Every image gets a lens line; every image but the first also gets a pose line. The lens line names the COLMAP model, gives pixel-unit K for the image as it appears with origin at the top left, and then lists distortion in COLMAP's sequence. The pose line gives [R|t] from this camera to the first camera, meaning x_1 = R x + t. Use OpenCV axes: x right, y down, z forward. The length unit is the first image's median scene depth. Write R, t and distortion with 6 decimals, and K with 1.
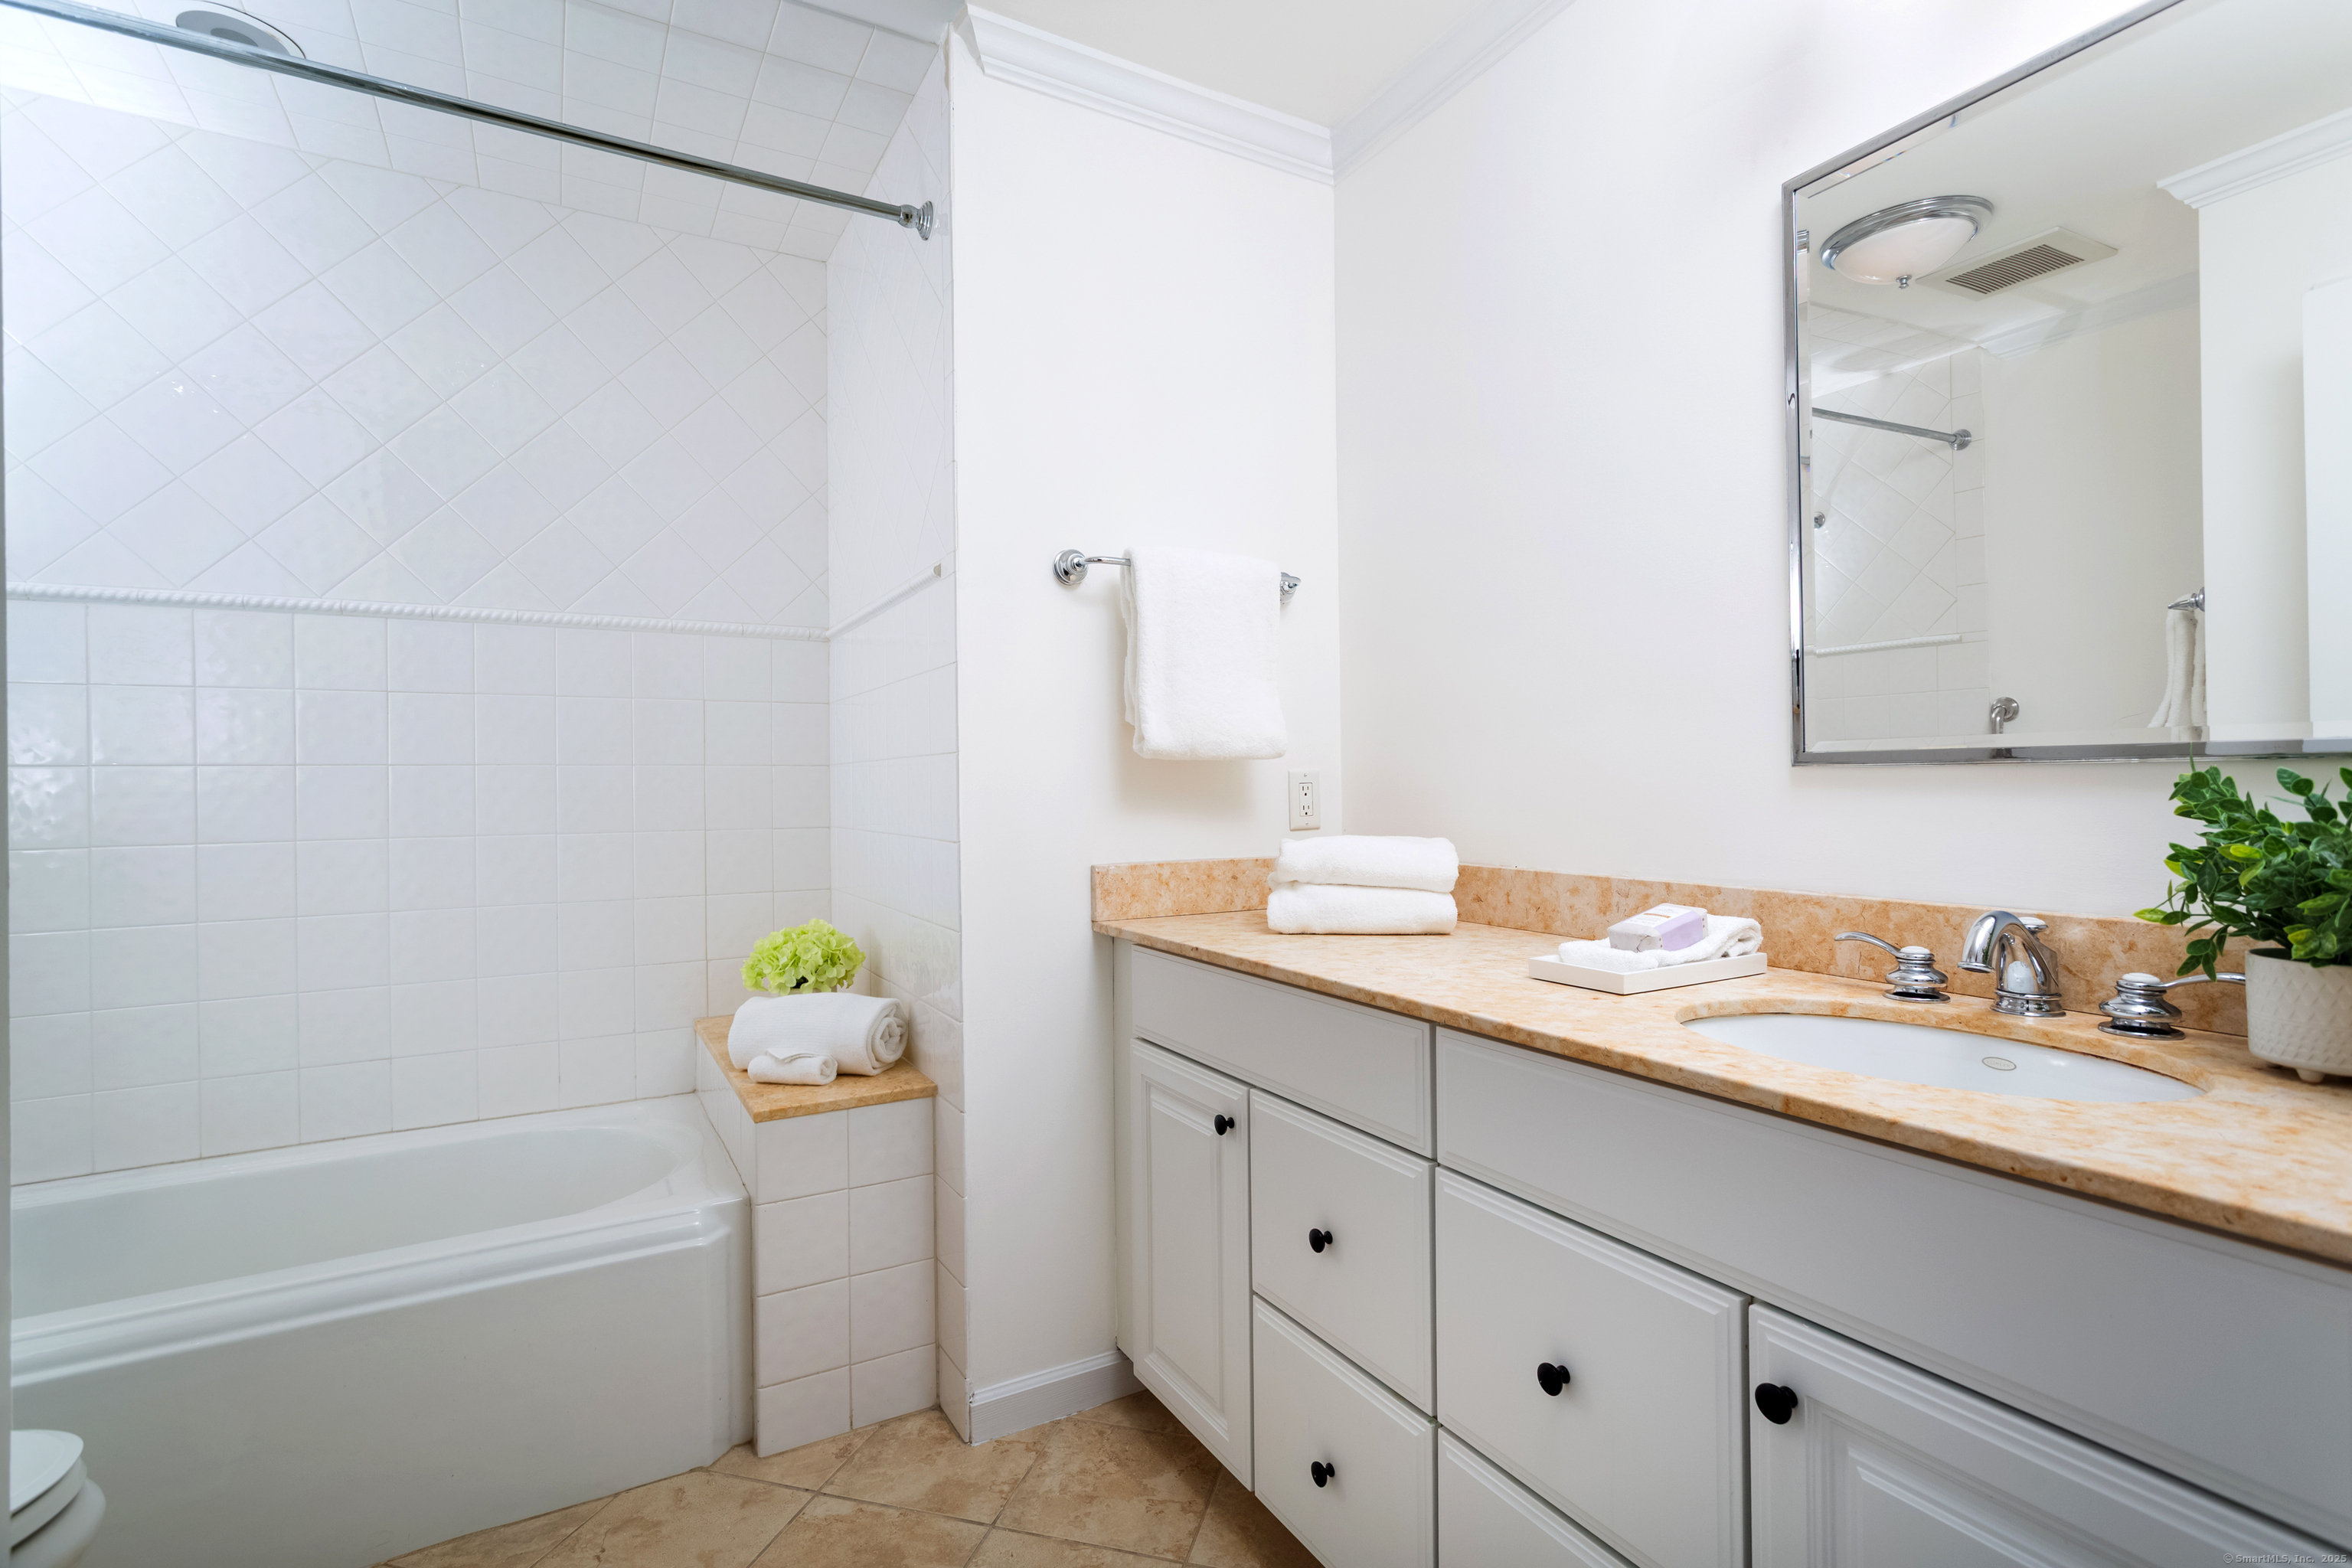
lens RADIAL K [[1105.8, 0, 1174.6], [0, 1105.8, 780.2], [0, 0, 1]] dist [0.006598, 0.001800]
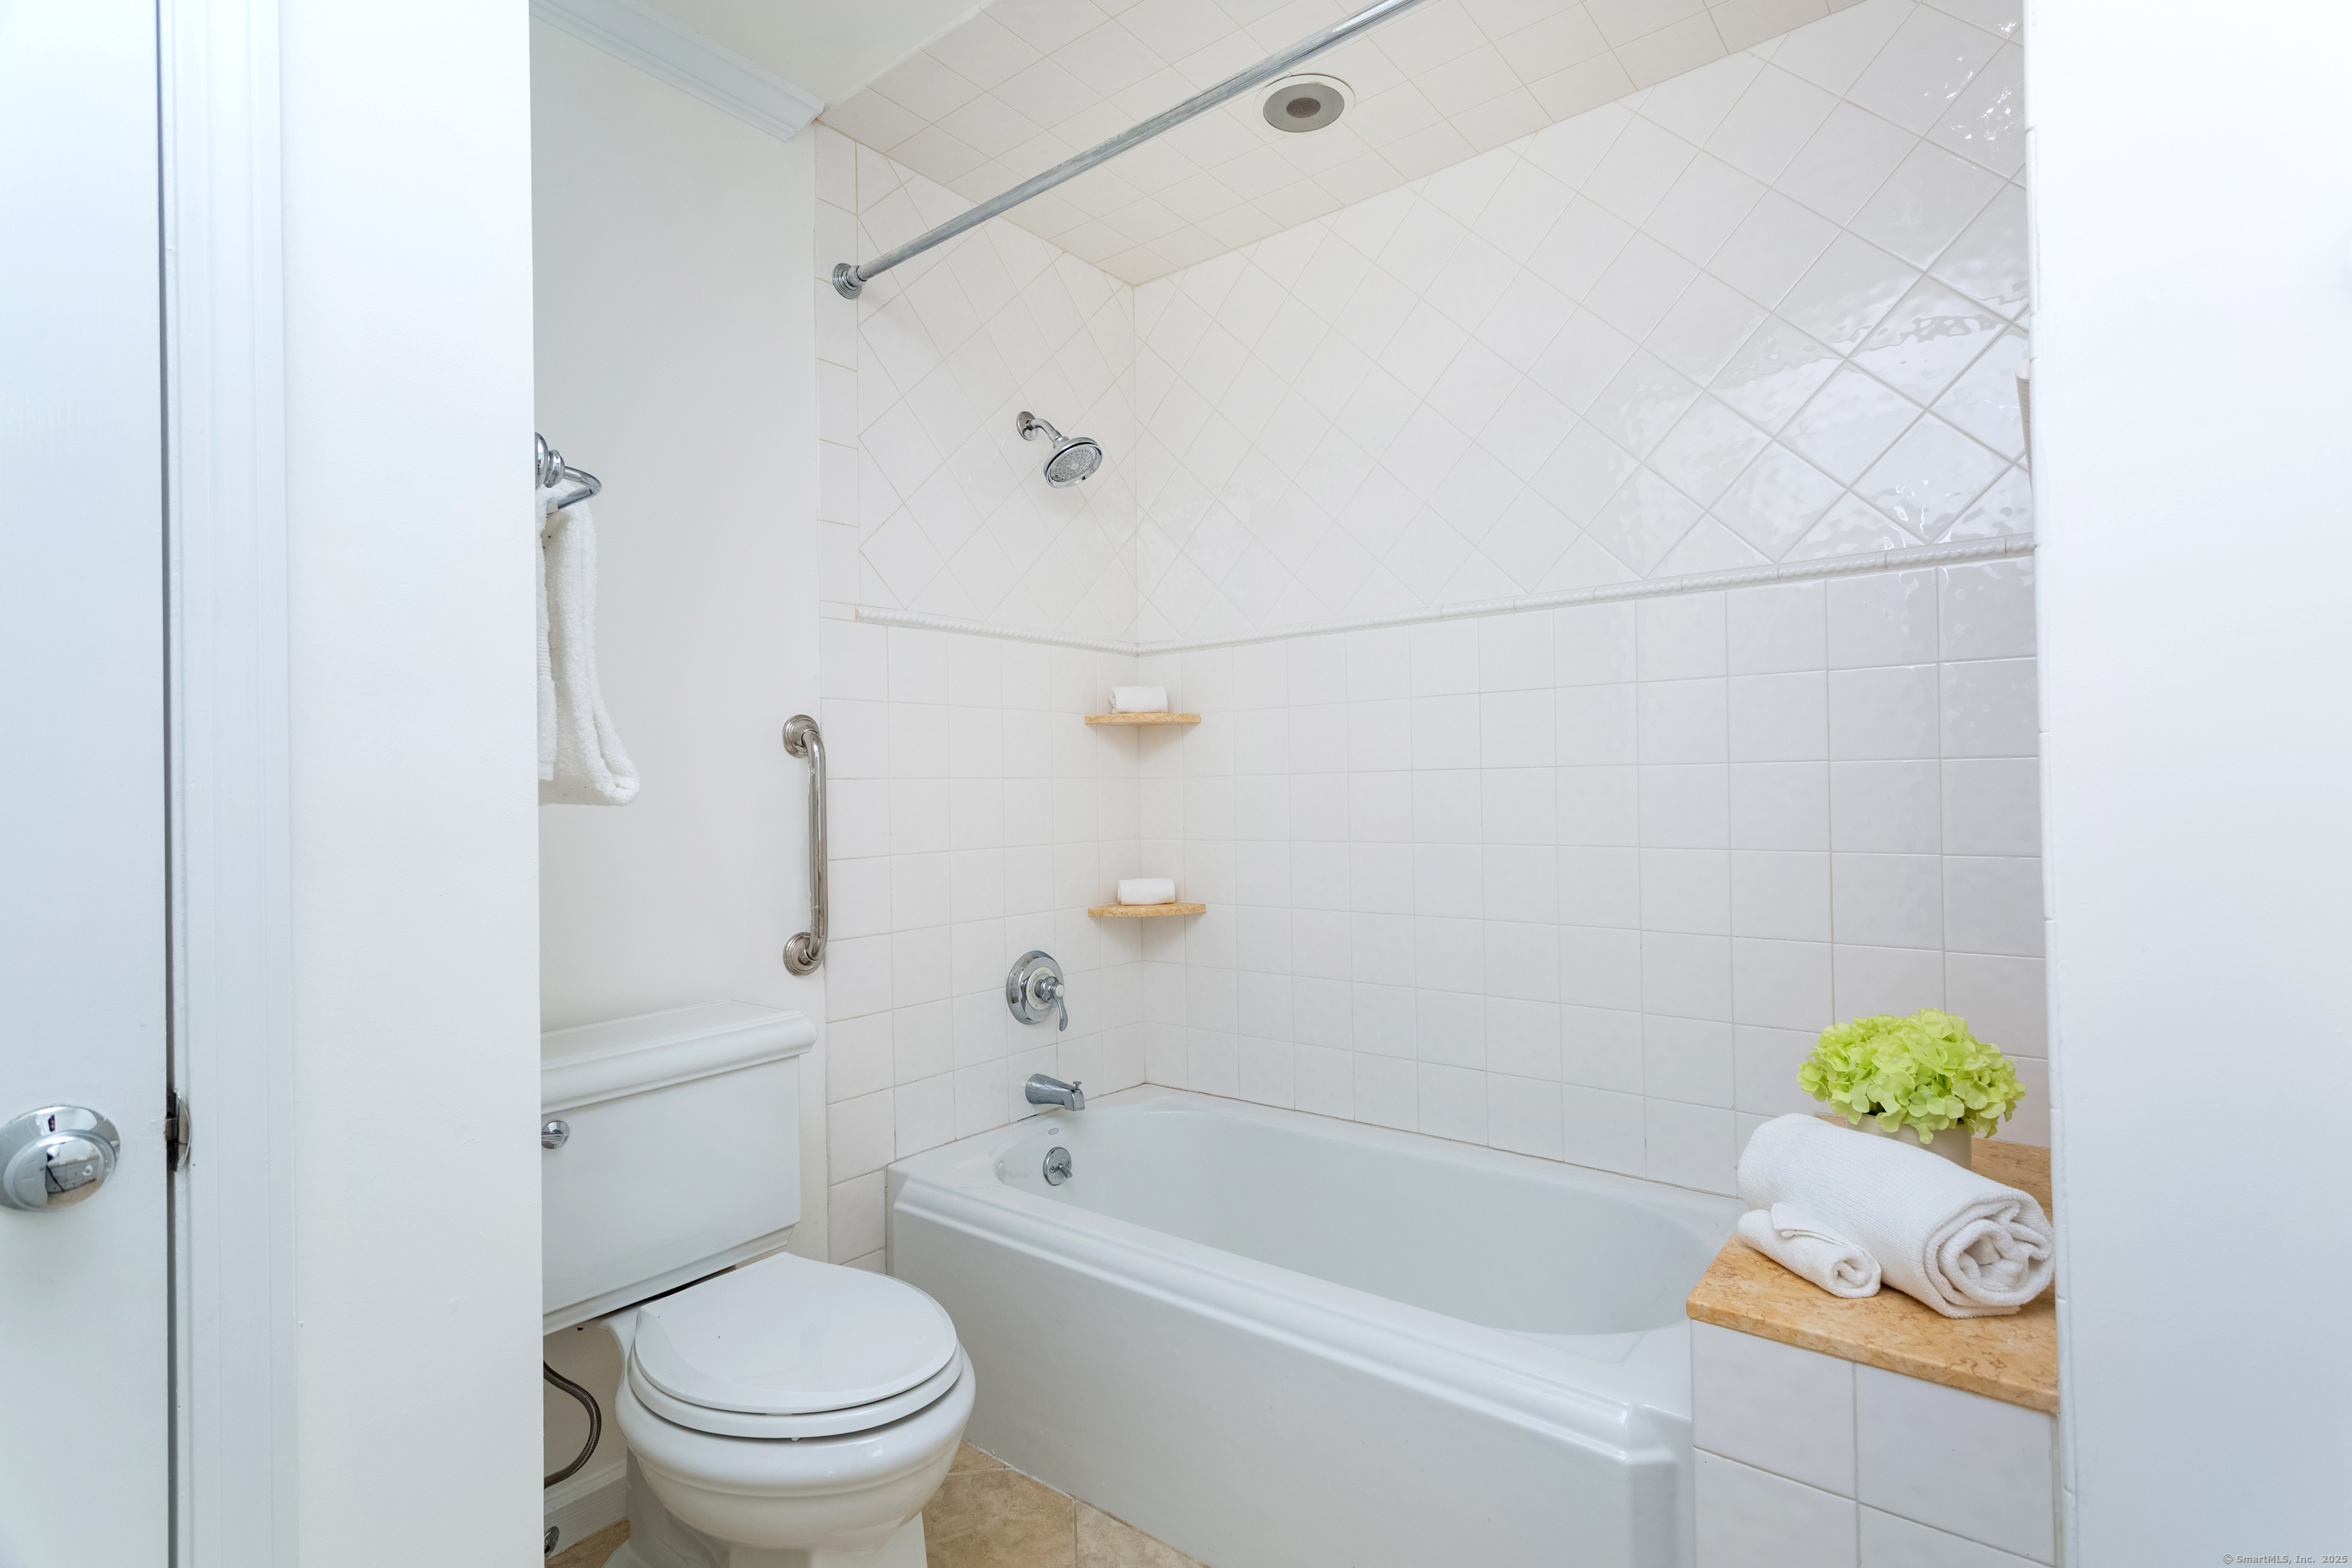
lens RADIAL K [[1105.8, 0, 1175.0], [0, 1105.8, 787.7], [0, 0, 1]] dist [0.006598, 0.001800]
pose [[0.382671, -0.000335, -0.923885, 0.088983], [0.013542, 0.999895, 0.005247, -0.007188], [0.923786, -0.014519, 0.382635, 0.395877]]
